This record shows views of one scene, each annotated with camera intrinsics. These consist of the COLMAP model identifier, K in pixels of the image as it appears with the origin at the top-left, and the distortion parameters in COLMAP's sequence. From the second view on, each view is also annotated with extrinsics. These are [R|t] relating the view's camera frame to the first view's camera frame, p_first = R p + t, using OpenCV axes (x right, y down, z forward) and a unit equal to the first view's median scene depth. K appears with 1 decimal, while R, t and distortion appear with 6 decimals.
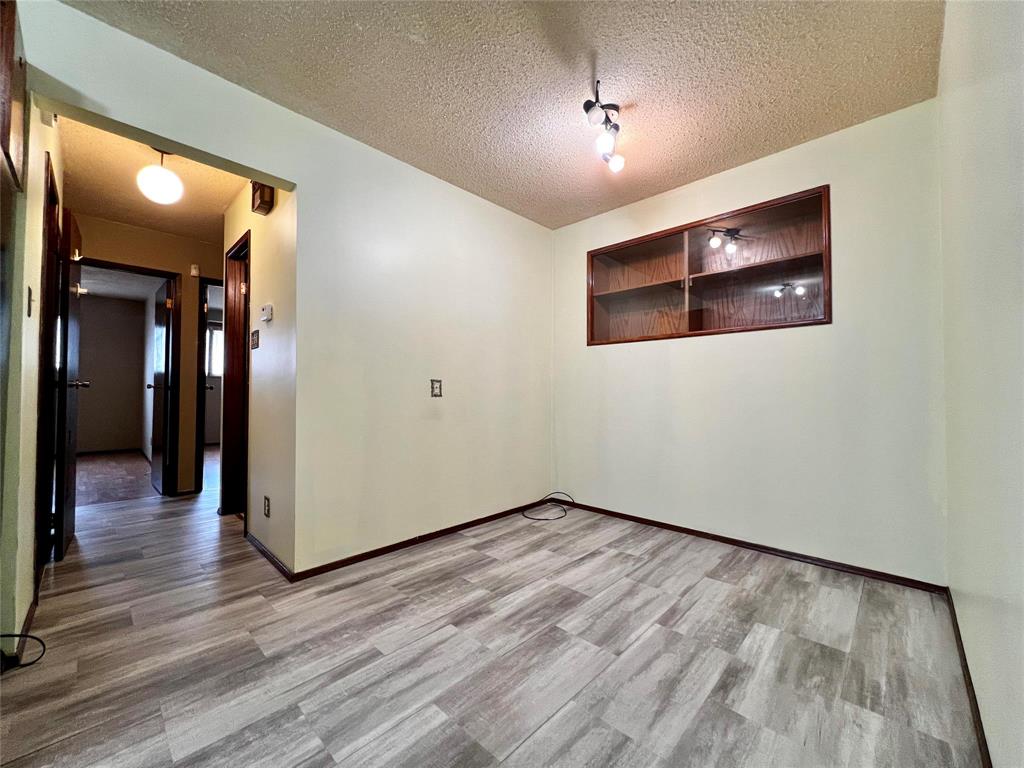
lens RADIAL K [[408.8, 0, 507.1], [0, 408.8, 382.7], [0, 0, 1]] dist [-0.003936, 0.000667]
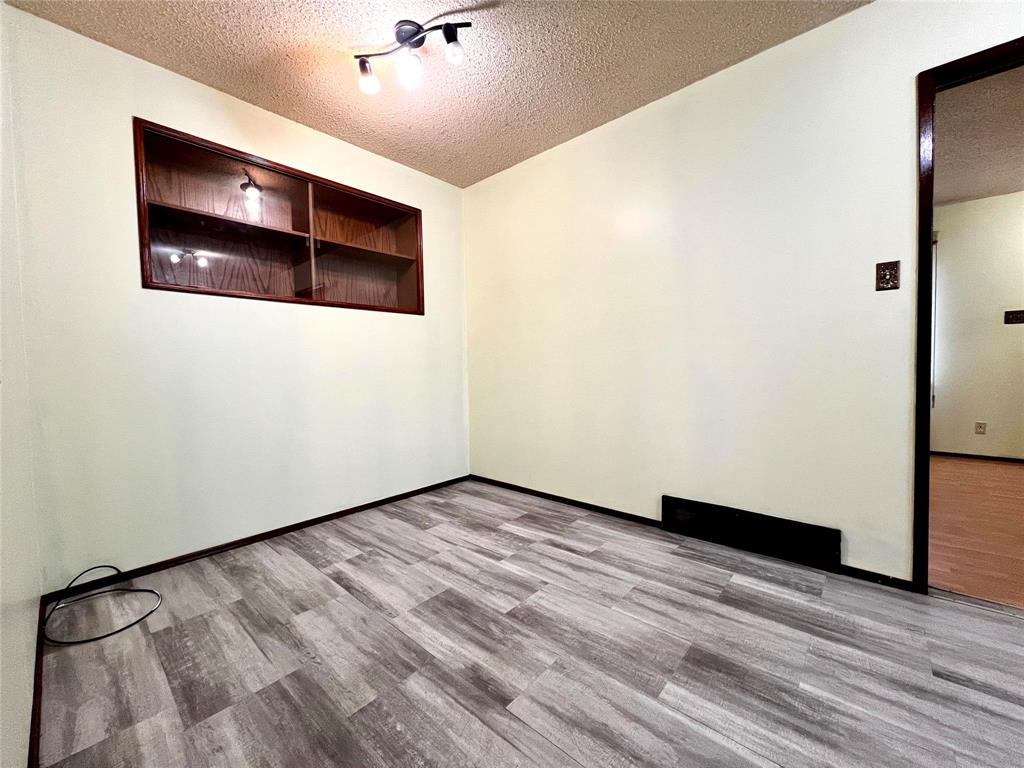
lens RADIAL K [[408.8, 0, 507.9], [0, 408.8, 385.9], [0, 0, 1]] dist [-0.003936, 0.000667]
pose [[-0.036747, -0.050800, 0.998033, -0.669447], [-0.004447, 0.998706, 0.050671, 0.022542], [-0.999315, -0.002576, -0.036926, 0.873624]]
